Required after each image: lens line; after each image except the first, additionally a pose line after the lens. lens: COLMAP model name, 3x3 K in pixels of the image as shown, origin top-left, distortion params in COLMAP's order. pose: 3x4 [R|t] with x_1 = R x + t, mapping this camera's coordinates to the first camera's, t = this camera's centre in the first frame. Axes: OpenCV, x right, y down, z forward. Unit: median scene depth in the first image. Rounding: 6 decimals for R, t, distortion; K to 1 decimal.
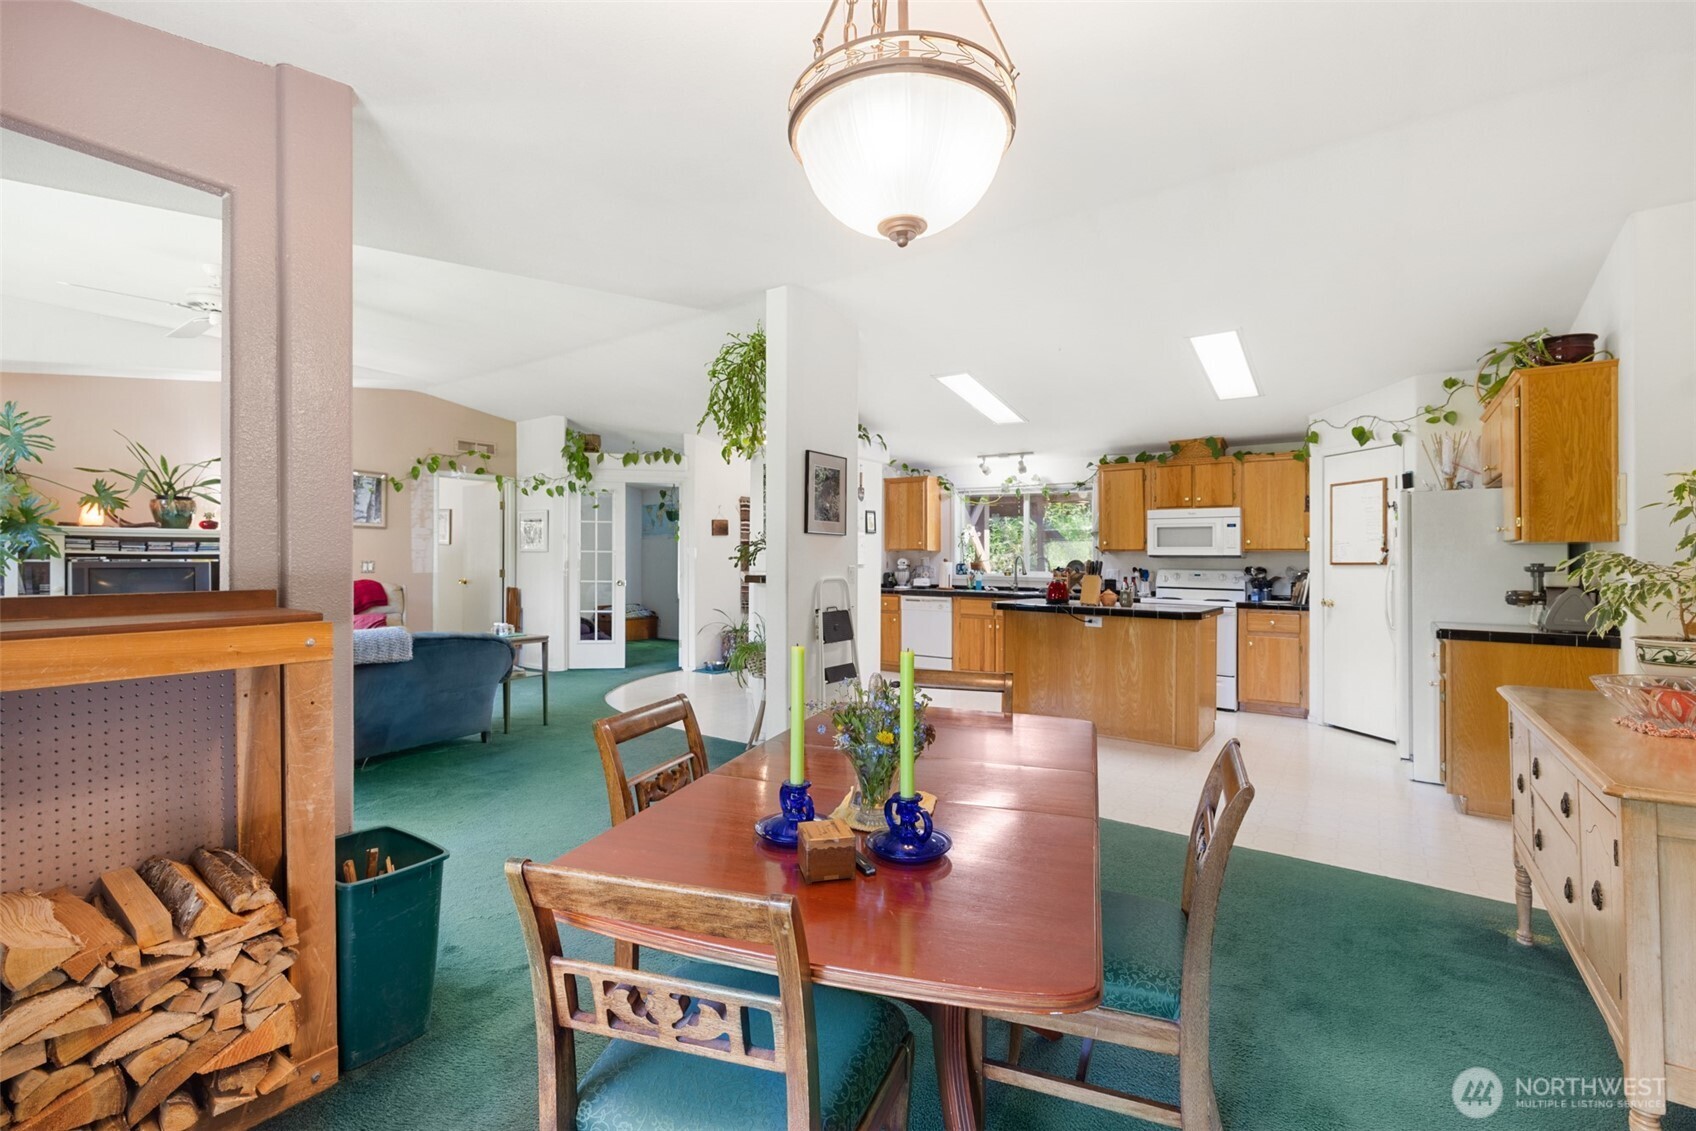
lens RADIAL K [[715.2, 0, 860.2], [0, 715.2, 564.1], [0, 0, 1]] dist [0.002606, -0.000419]
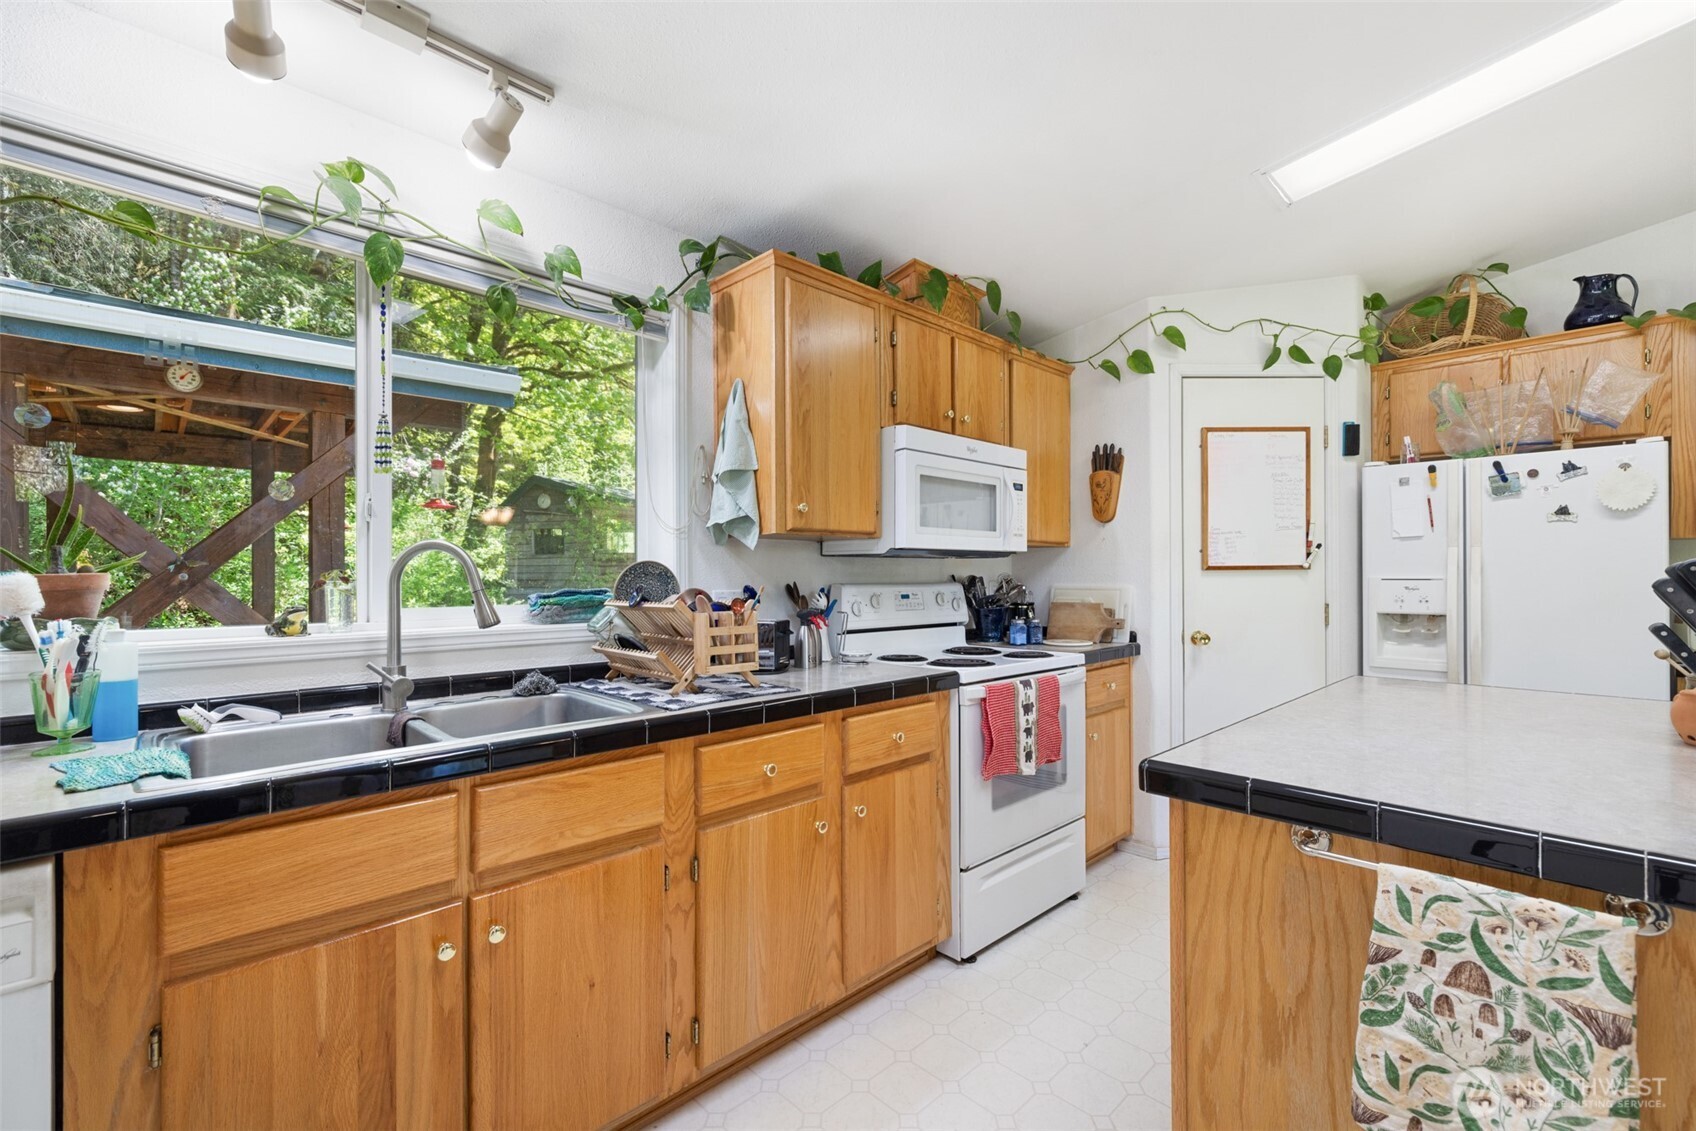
lens RADIAL K [[715.2, 0, 844.6], [0, 715.2, 569.2], [0, 0, 1]] dist [0.002606, -0.000419]
pose [[0.201800, -0.005521, 0.979411, 0.039303], [0.006649, 0.999969, 0.004267, -0.003612], [-0.979404, 0.005651, 0.201830, 0.950174]]
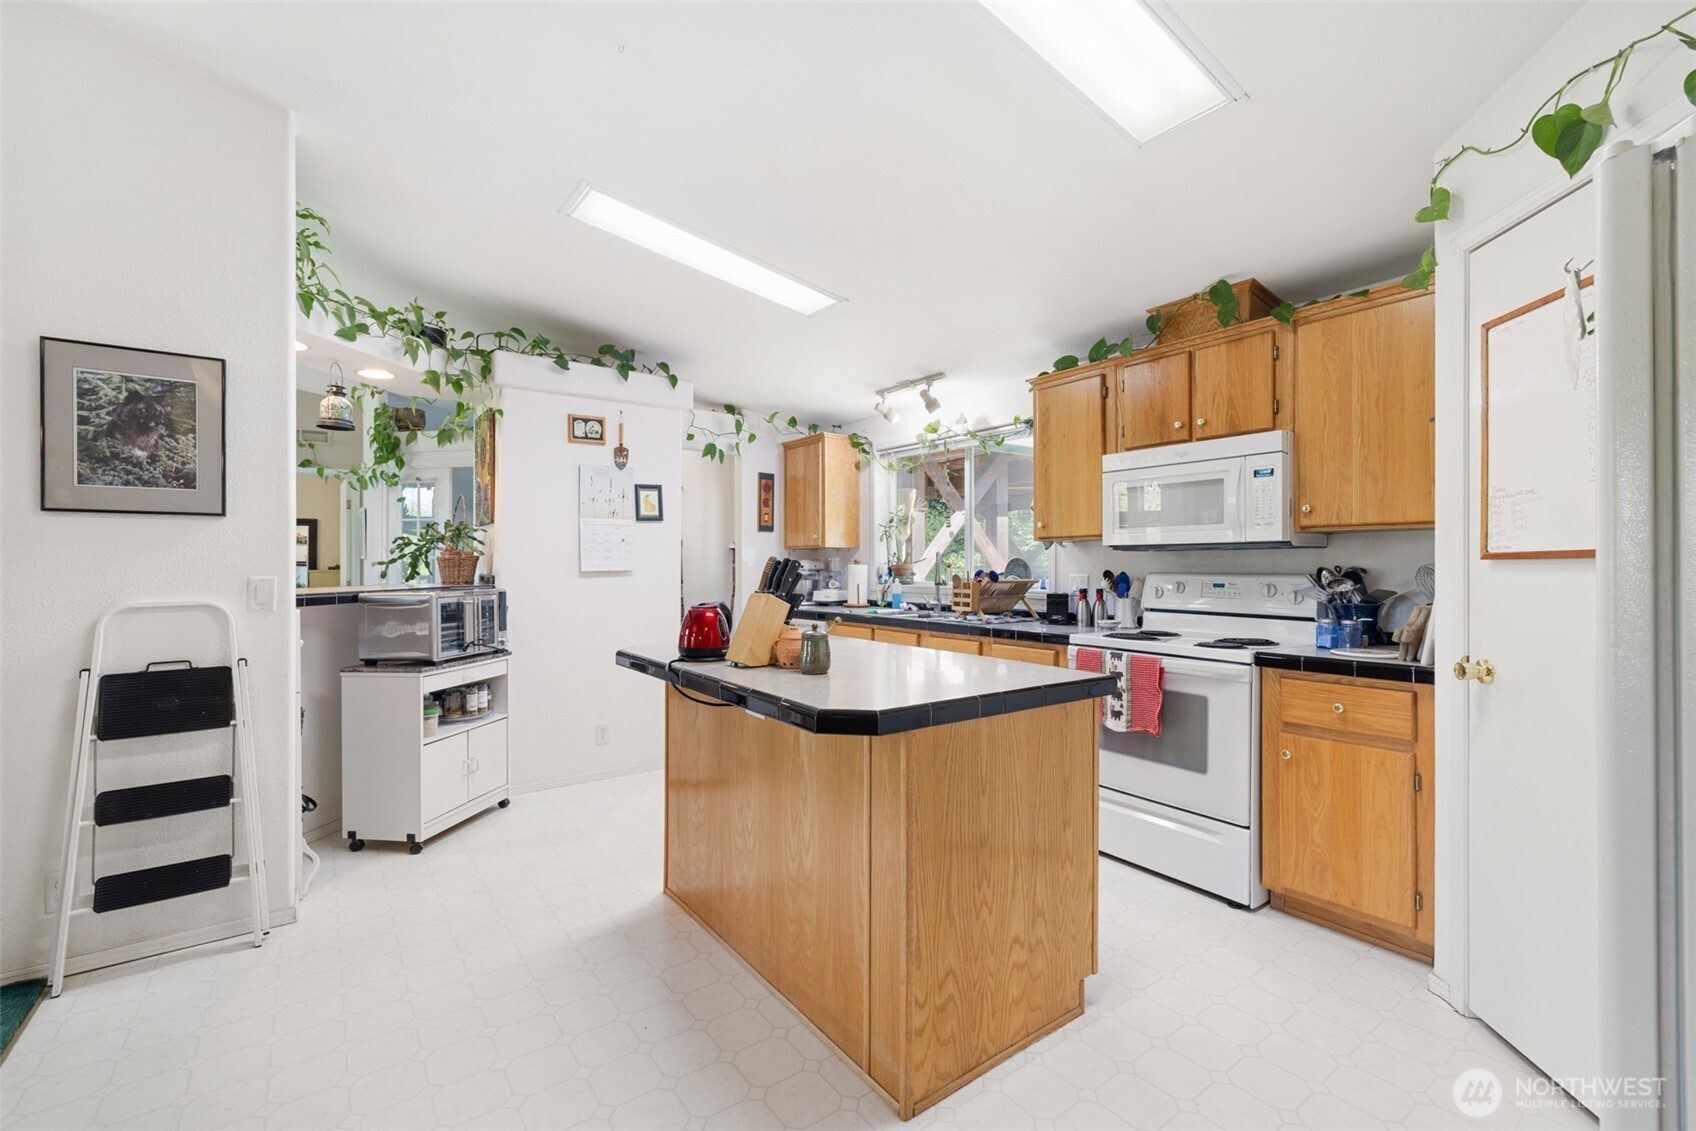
lens RADIAL K [[715.2, 0, 852.7], [0, 715.2, 578.2], [0, 0, 1]] dist [0.002606, -0.000419]
pose [[0.947390, -0.006362, -0.320018, 0.392934], [0.011008, 0.999859, 0.012712, 0.001187], [0.319892, -0.015566, 0.947326, 0.472755]]
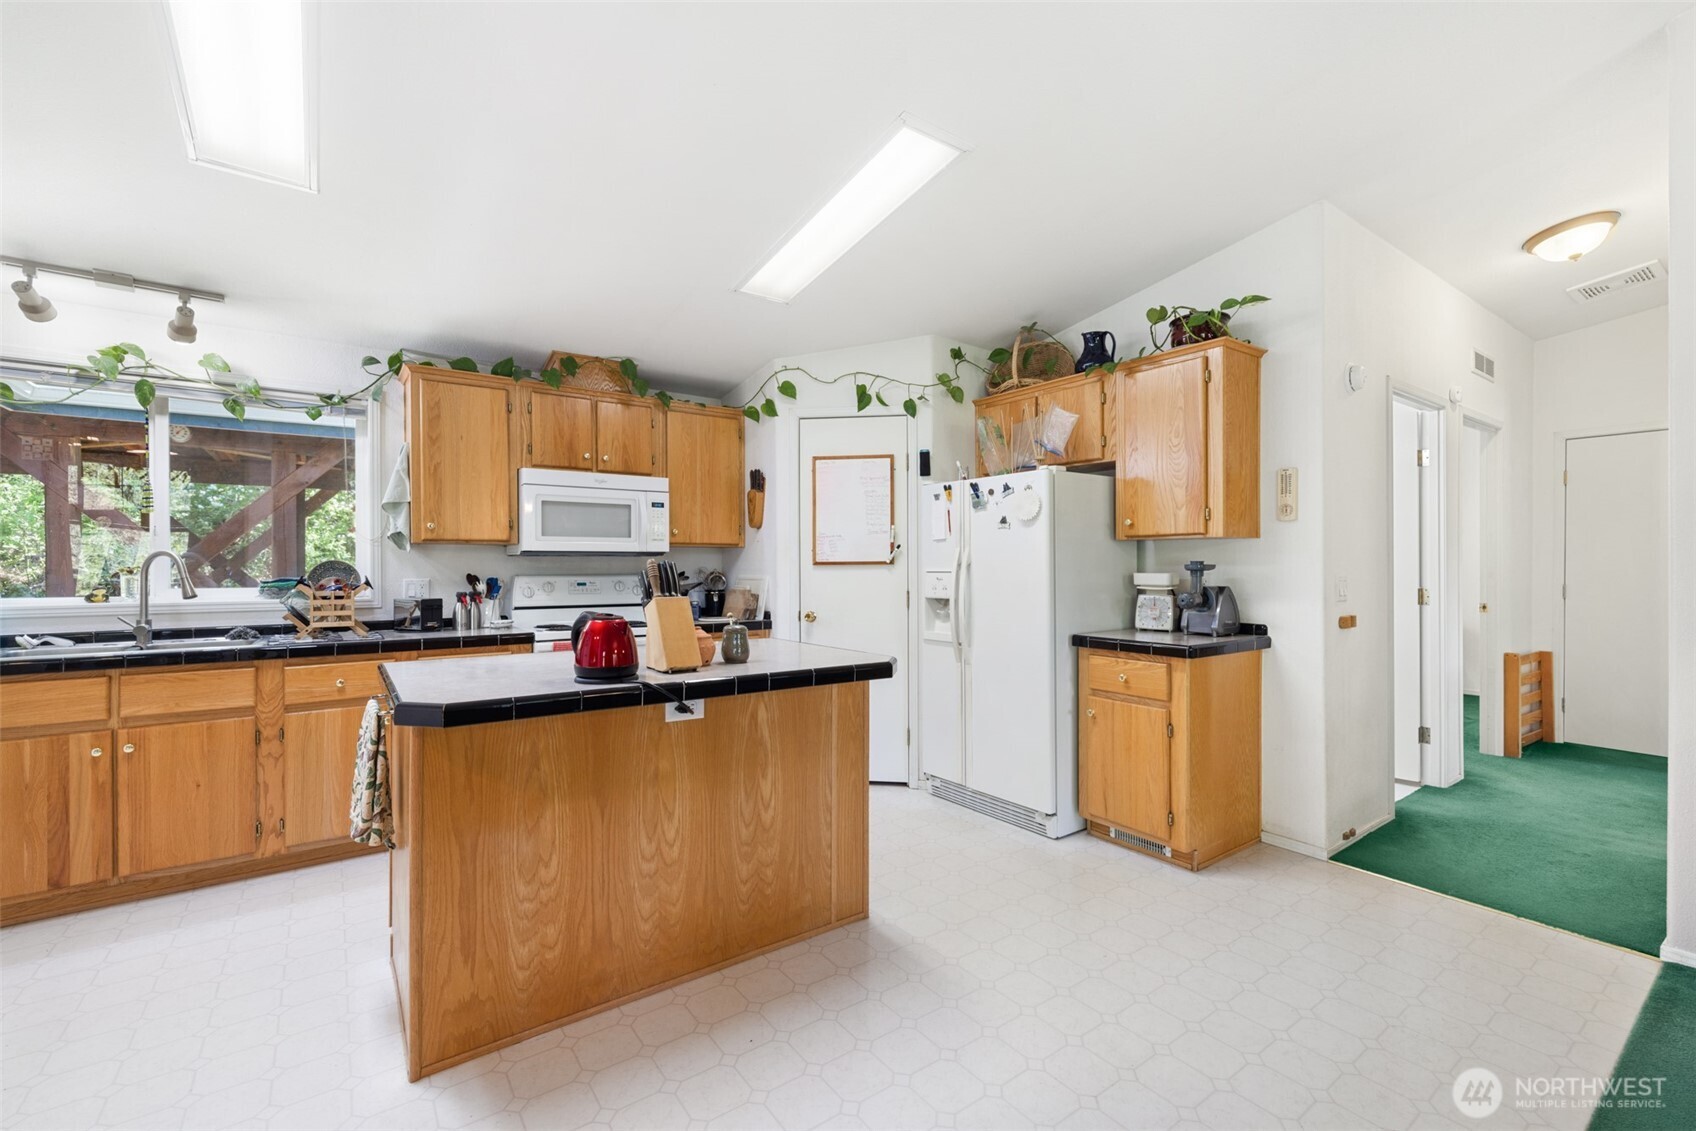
lens RADIAL K [[715.2, 0, 847.2], [0, 715.2, 565.3], [0, 0, 1]] dist [0.002606, -0.000419]
pose [[0.336690, -0.010873, 0.941553, -0.024756], [0.009773, 0.999920, 0.008053, -0.003788], [-0.941565, 0.006491, 0.336770, 0.585077]]
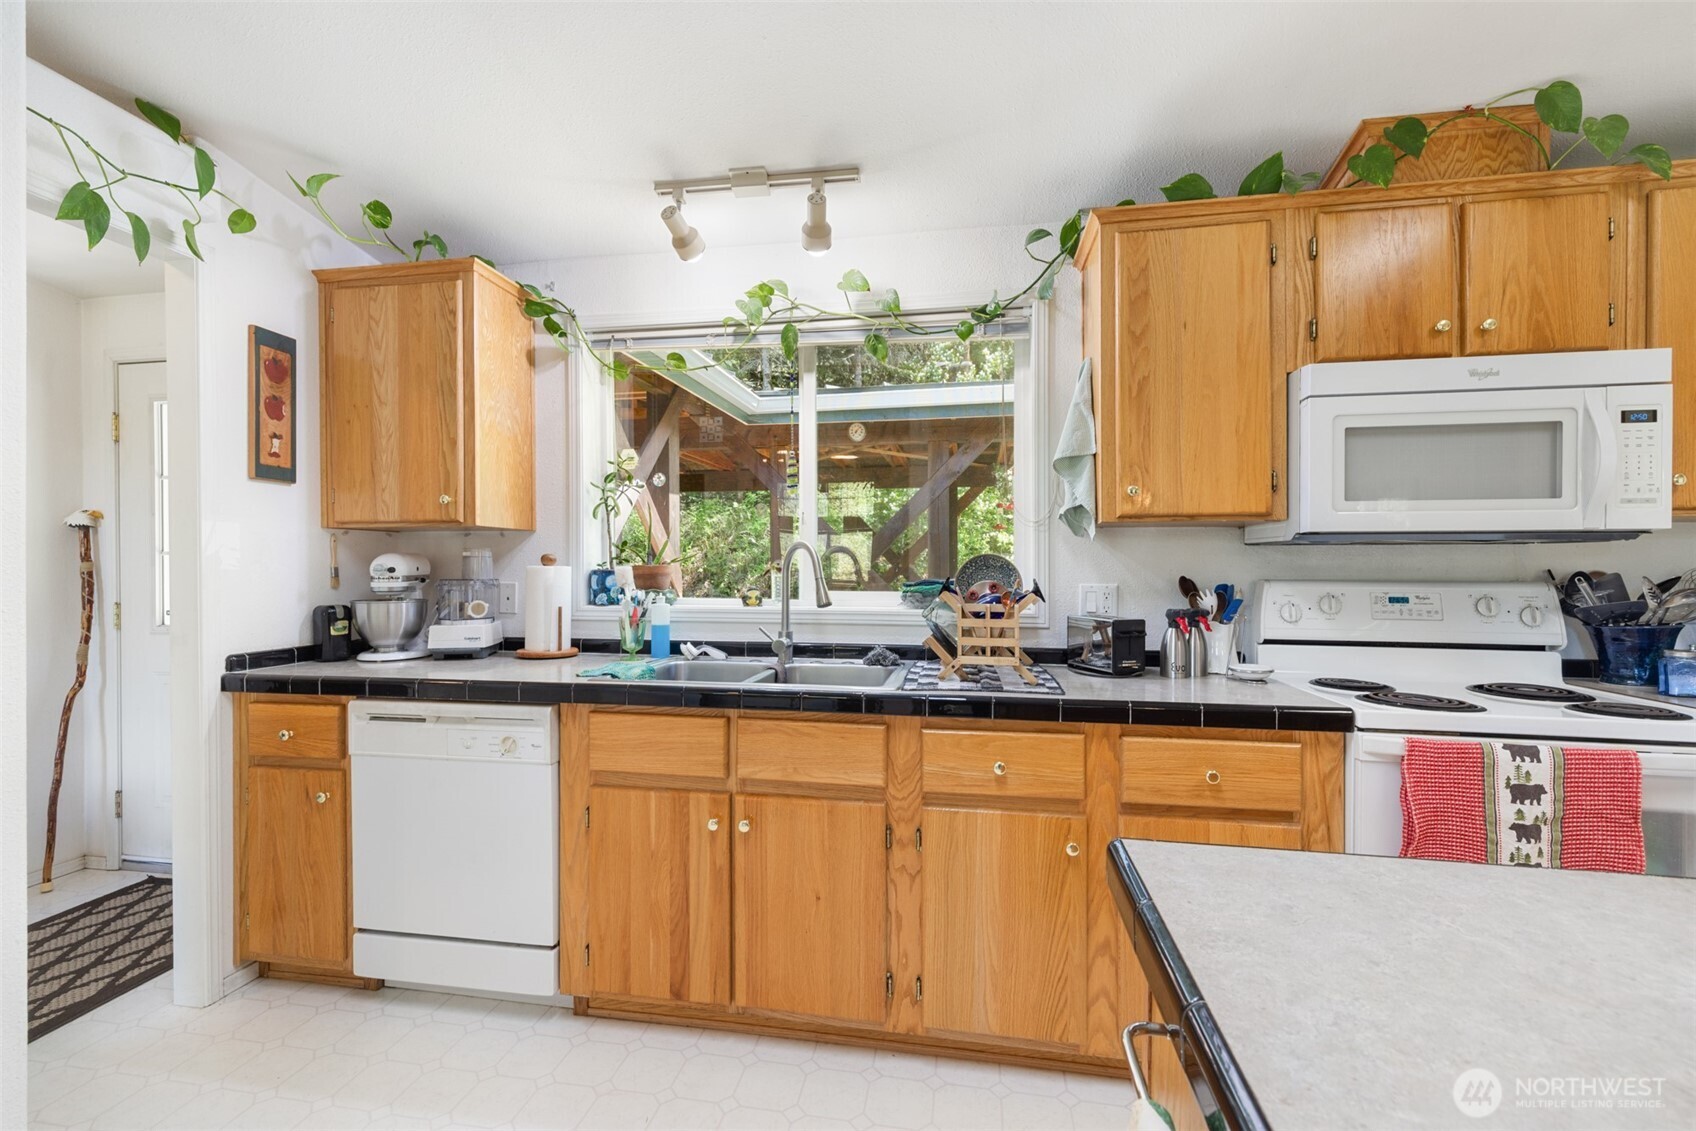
lens RADIAL K [[715.2, 0, 850.2], [0, 715.2, 569.1], [0, 0, 1]] dist [0.002606, -0.000419]
pose [[0.909336, -0.012080, 0.415888, 0.134057], [0.010085, 0.999925, 0.006994, -0.002651], [-0.415941, -0.002166, 0.909389, 0.822757]]
